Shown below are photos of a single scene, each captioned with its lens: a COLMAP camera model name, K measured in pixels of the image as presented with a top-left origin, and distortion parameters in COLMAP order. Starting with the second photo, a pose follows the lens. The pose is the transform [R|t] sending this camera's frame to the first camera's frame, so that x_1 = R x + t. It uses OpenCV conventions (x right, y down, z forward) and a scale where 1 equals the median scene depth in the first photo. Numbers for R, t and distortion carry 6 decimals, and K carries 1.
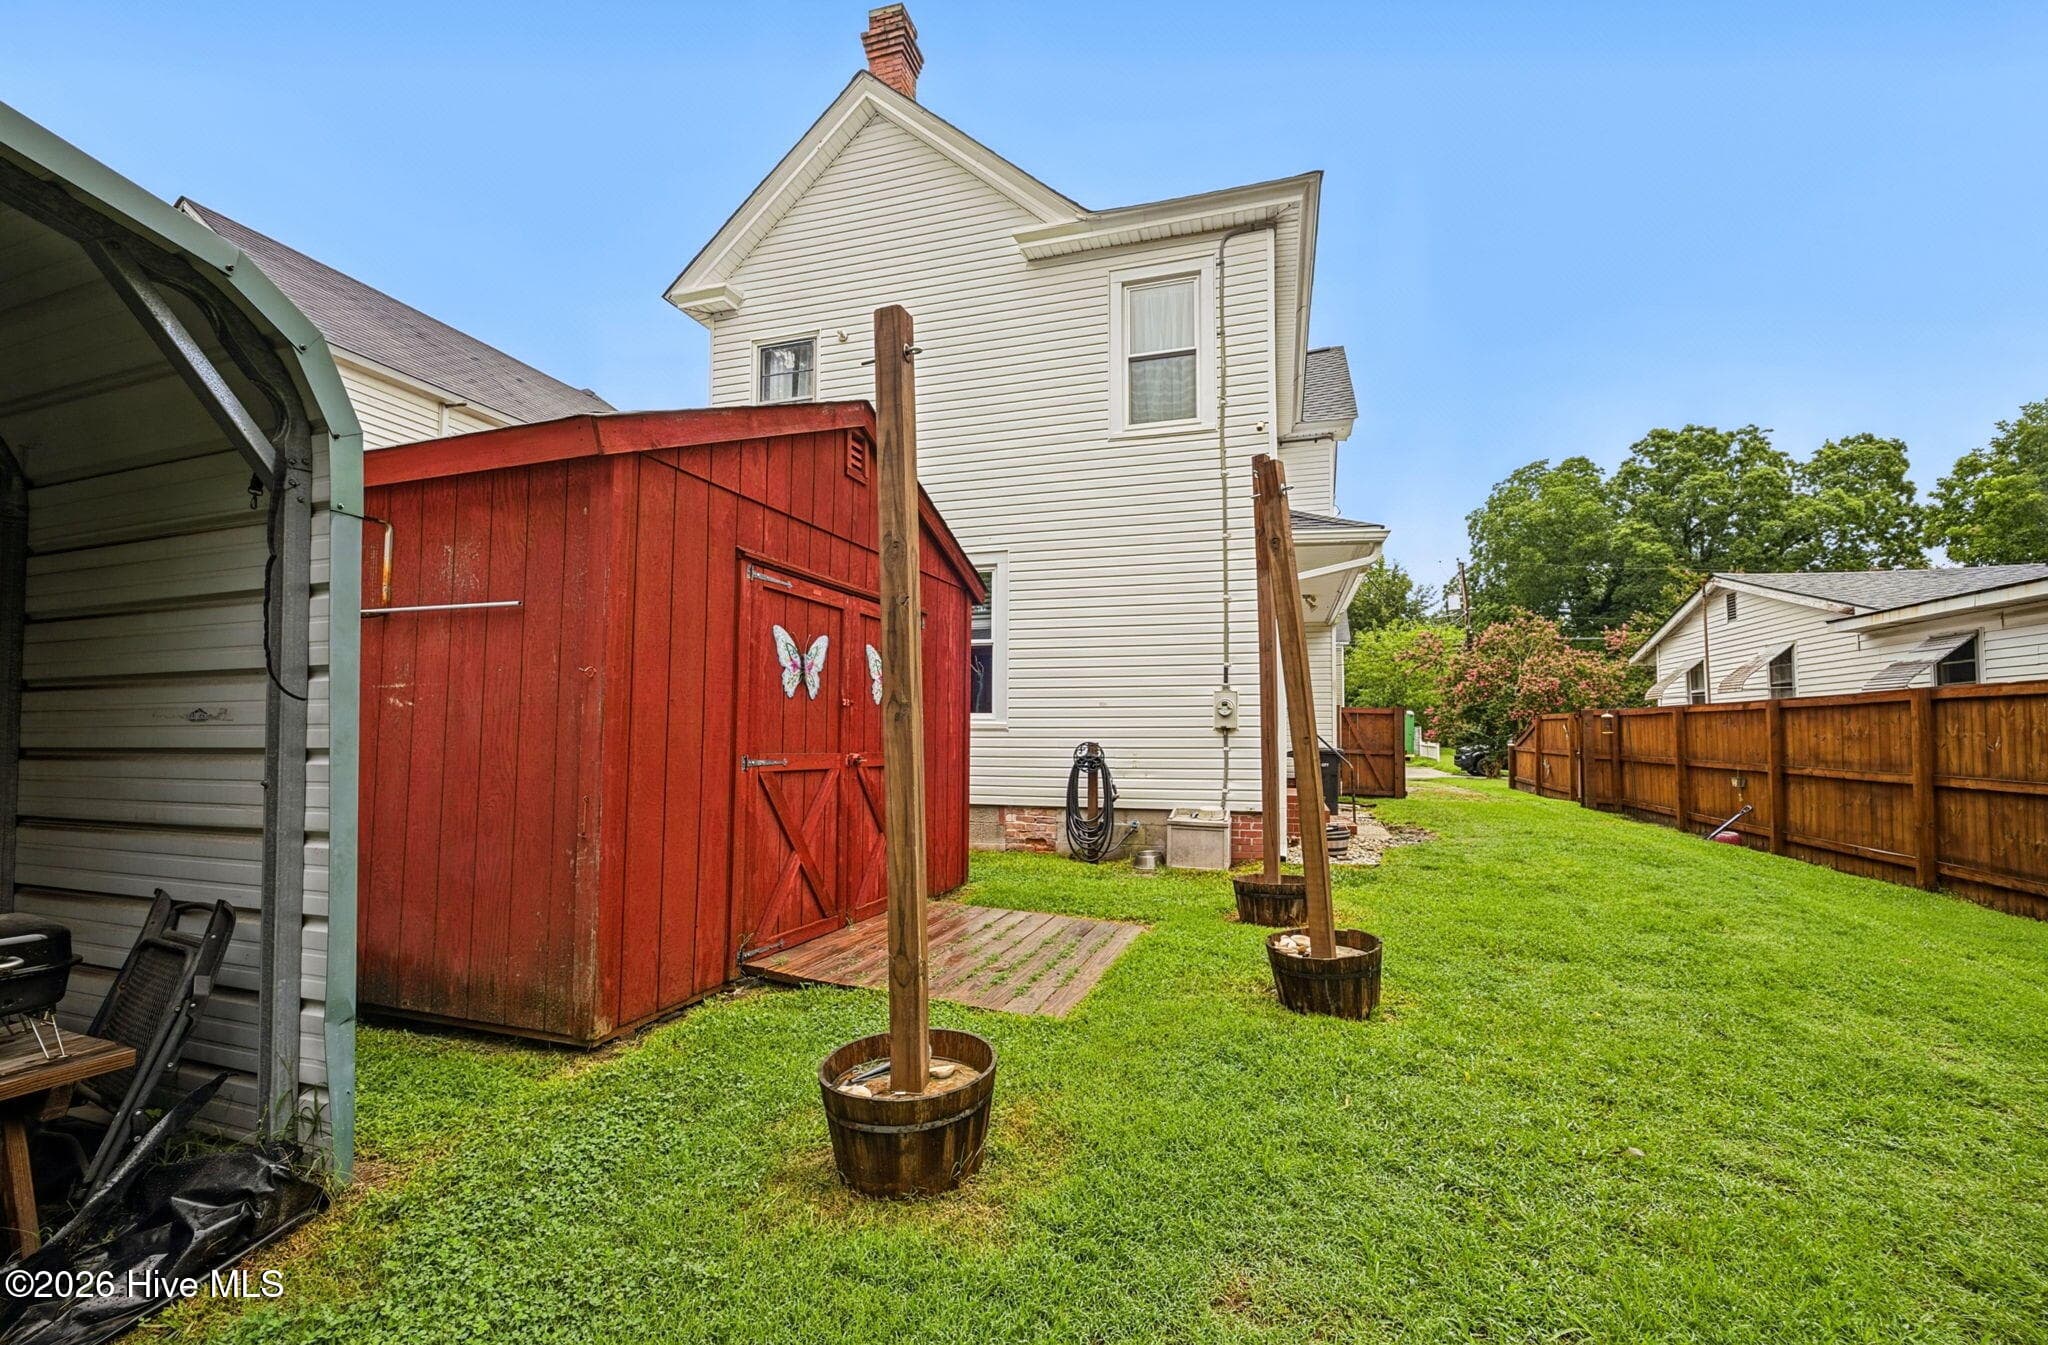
lens RADIAL K [[849.9, 0, 937.3], [0, 849.9, 701.5], [0, 0, 1]] dist [0.002629, -0.001883]
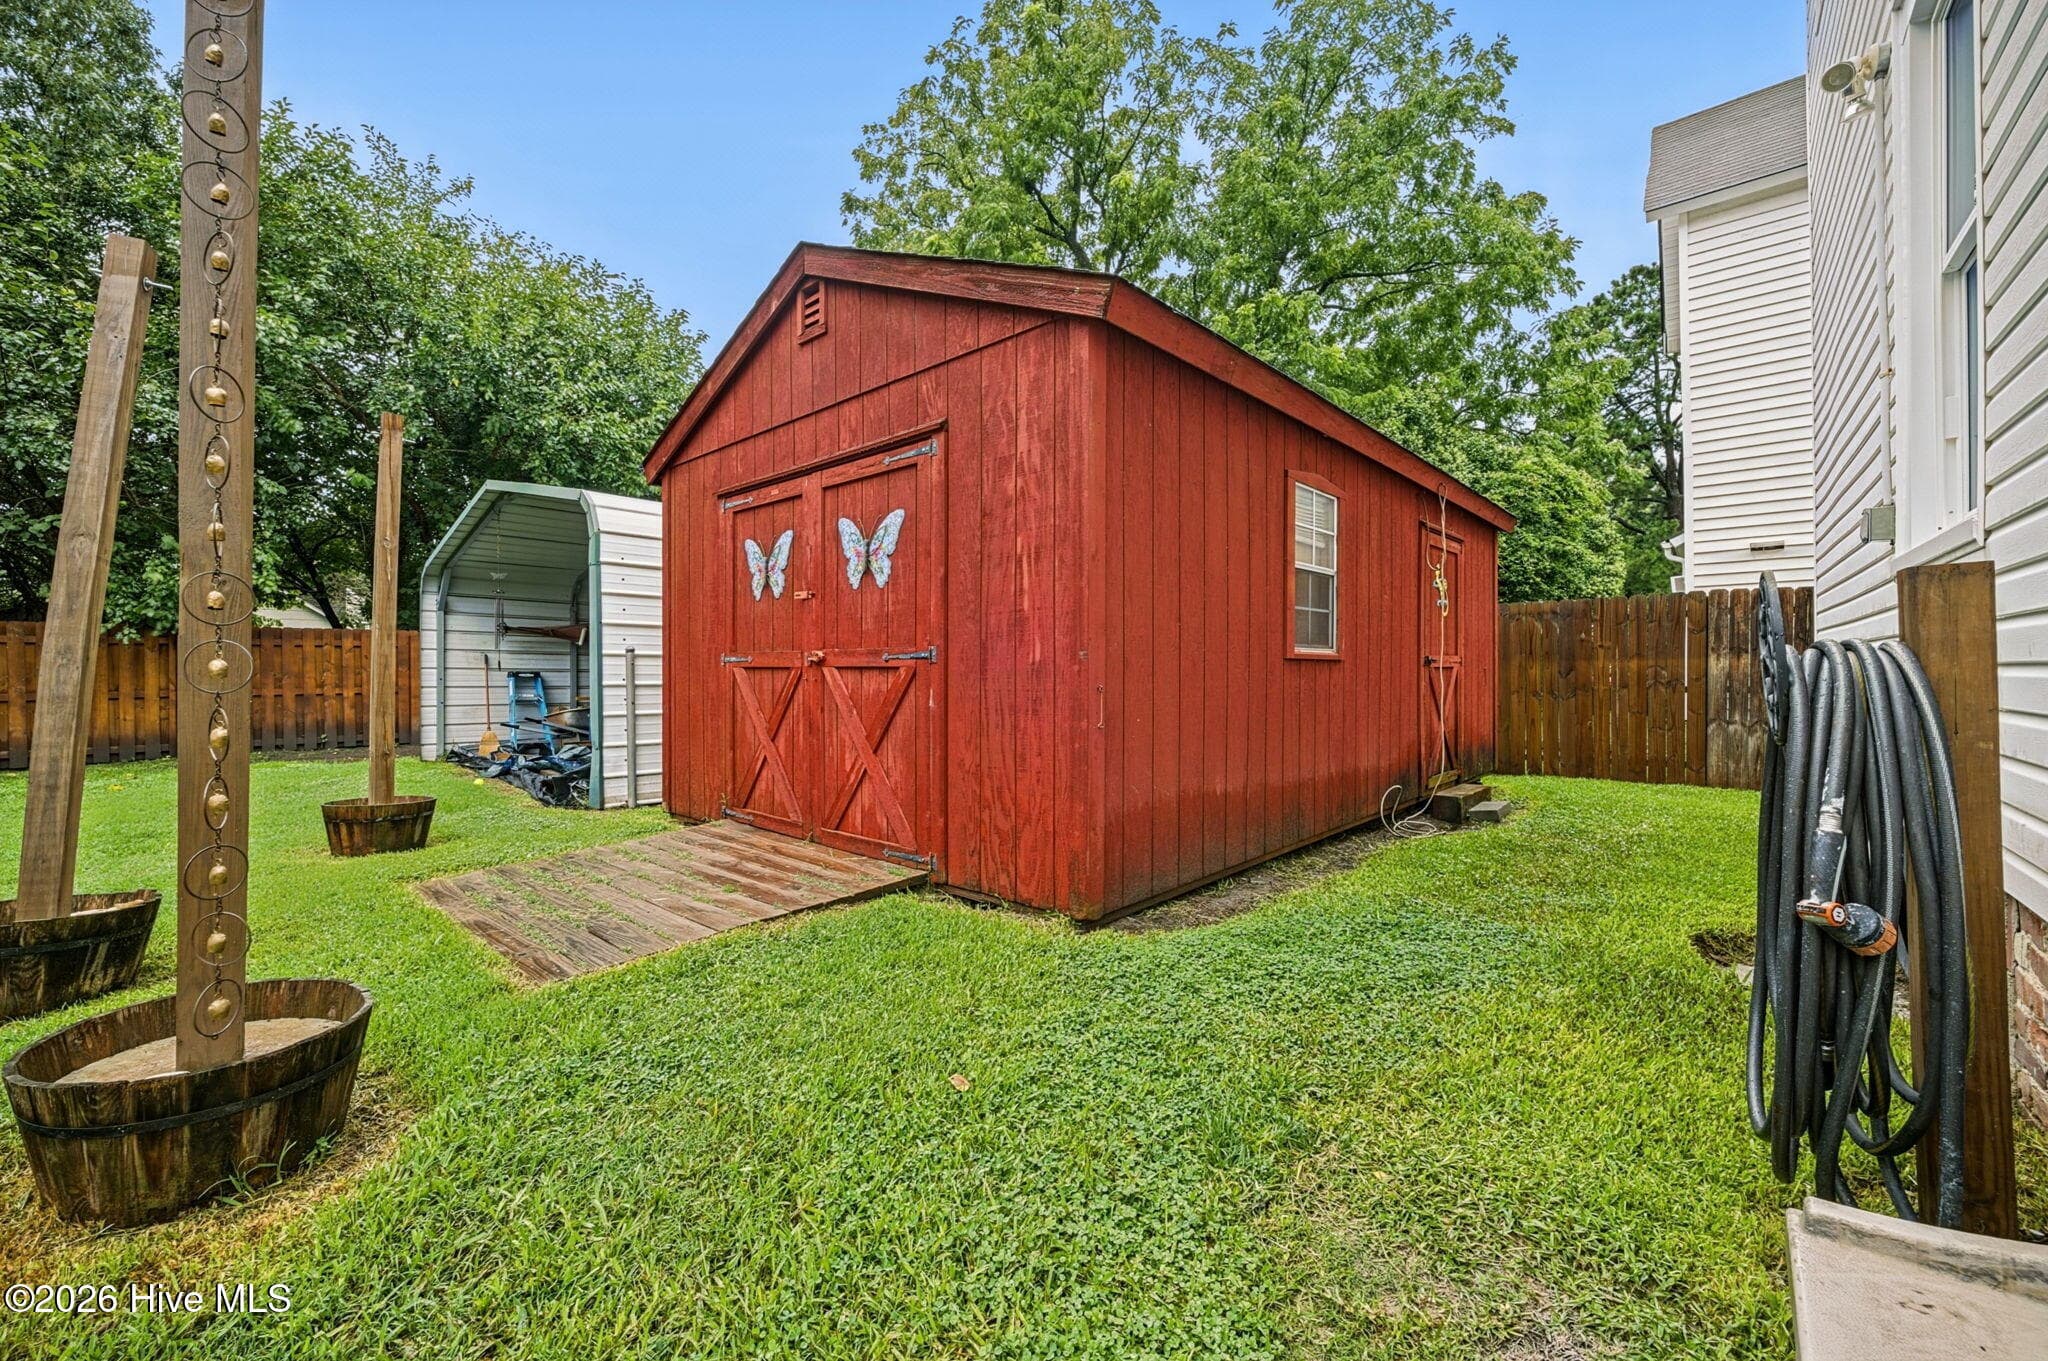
lens RADIAL K [[812.4, 0, 1006.7], [0, 812.4, 666.6], [0, 0, 1]] dist [0.000173, -0.001219]
pose [[-0.398782, -0.002170, -0.917043, 0.373268], [0.043882, 0.998806, -0.021446, 0.066191], [0.915995, -0.048794, -0.398211, 0.965097]]
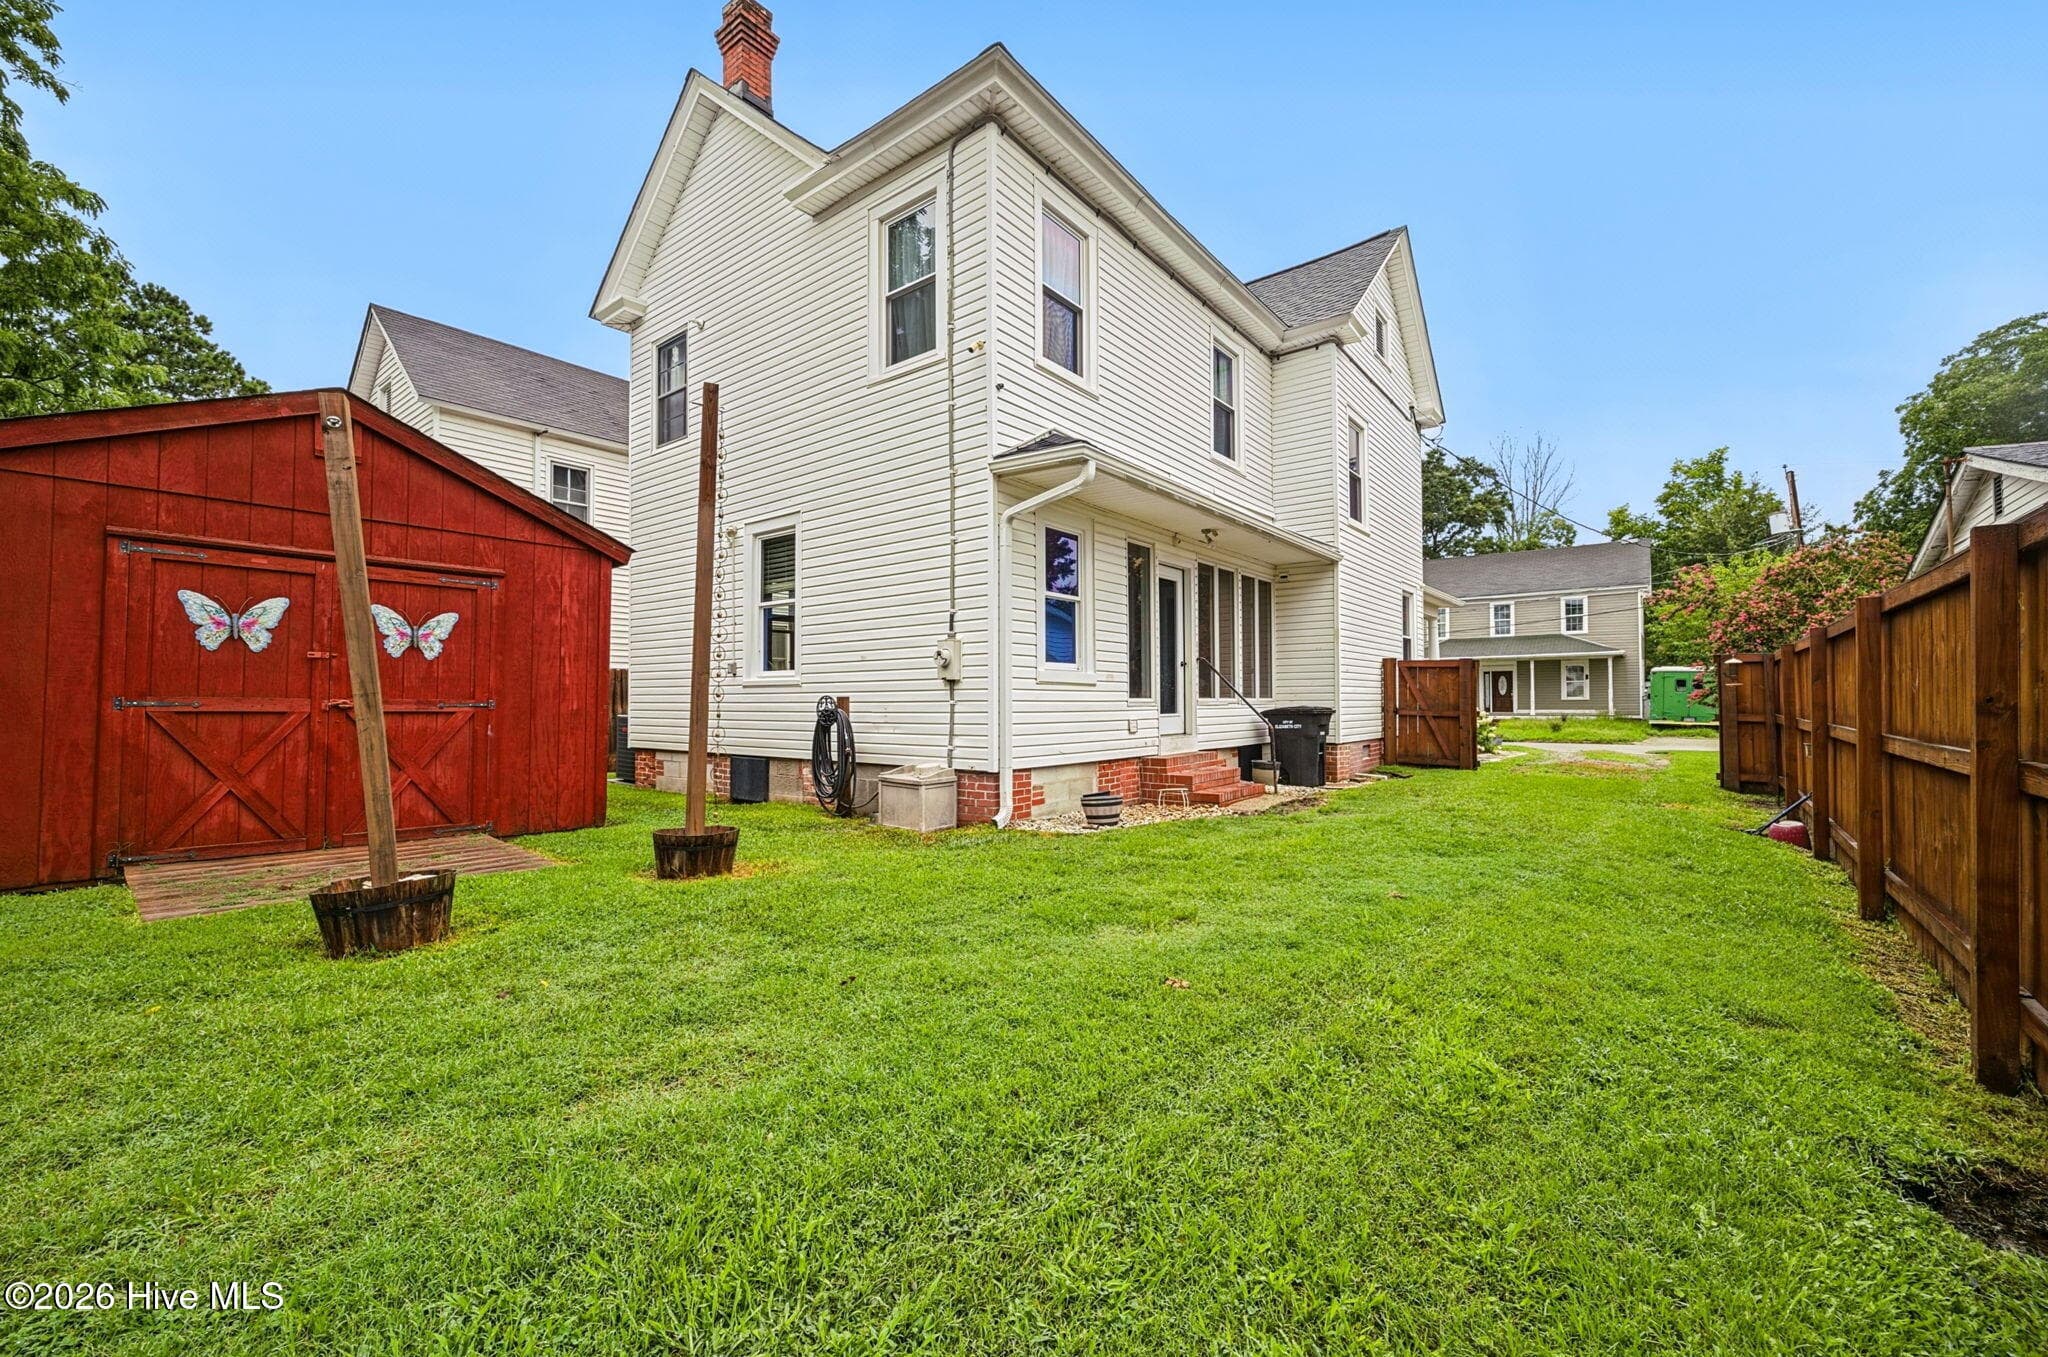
lens RADIAL K [[812.4, 0, 1019.8], [0, 812.4, 691.1], [0, 0, 1]] dist [0.000173, -0.001219]
pose [[0.929547, -0.007917, -0.368619, 0.736396], [0.016268, 0.999676, 0.019551, 0.027295], [0.368345, -0.024171, 0.929375, 0.201694]]
